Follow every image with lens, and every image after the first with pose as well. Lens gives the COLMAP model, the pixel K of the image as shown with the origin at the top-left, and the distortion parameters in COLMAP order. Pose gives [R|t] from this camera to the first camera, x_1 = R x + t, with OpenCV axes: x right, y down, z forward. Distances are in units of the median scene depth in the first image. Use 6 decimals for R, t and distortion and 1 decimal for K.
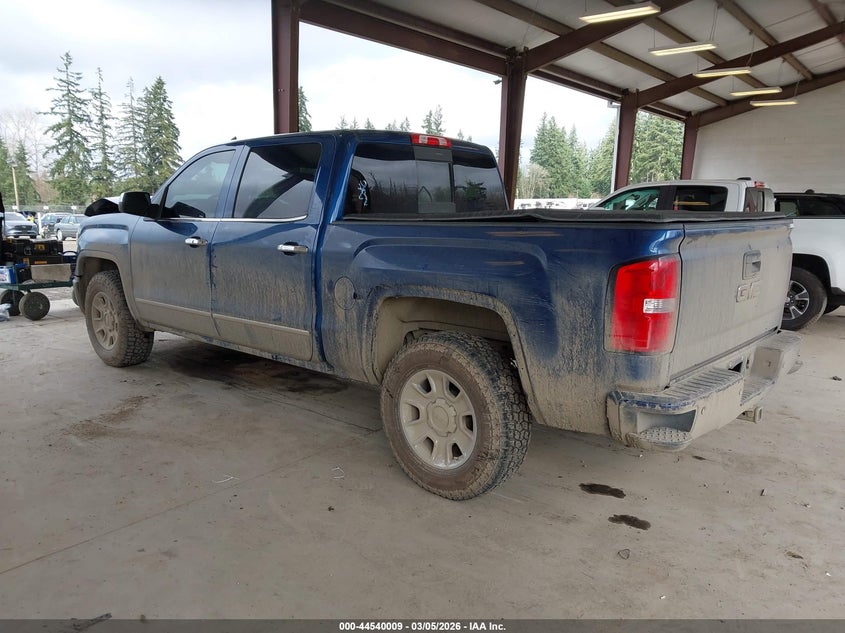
lens RADIAL K [[678.1, 0, 422.5], [0, 678.1, 316.5], [0, 0, 1]] dist [-0.003440, -0.002018]
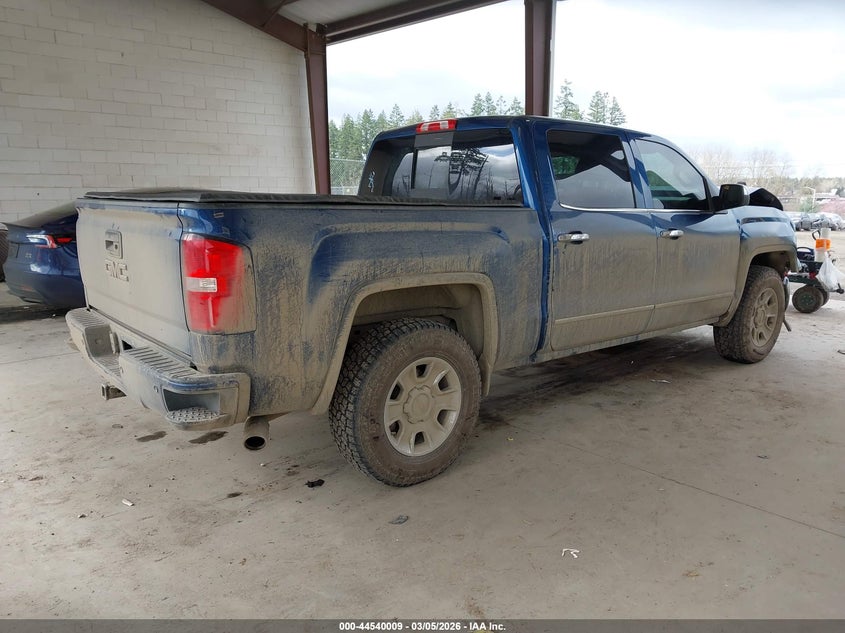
lens RADIAL K [[678.1, 0, 422.5], [0, 678.1, 316.5], [0, 0, 1]] dist [-0.003440, -0.002018]
pose [[-0.150984, 0.179762, -0.972054, 1.014504], [-0.181377, 0.961596, 0.206000, -0.189486], [0.971754, 0.207411, -0.112581, 1.133068]]
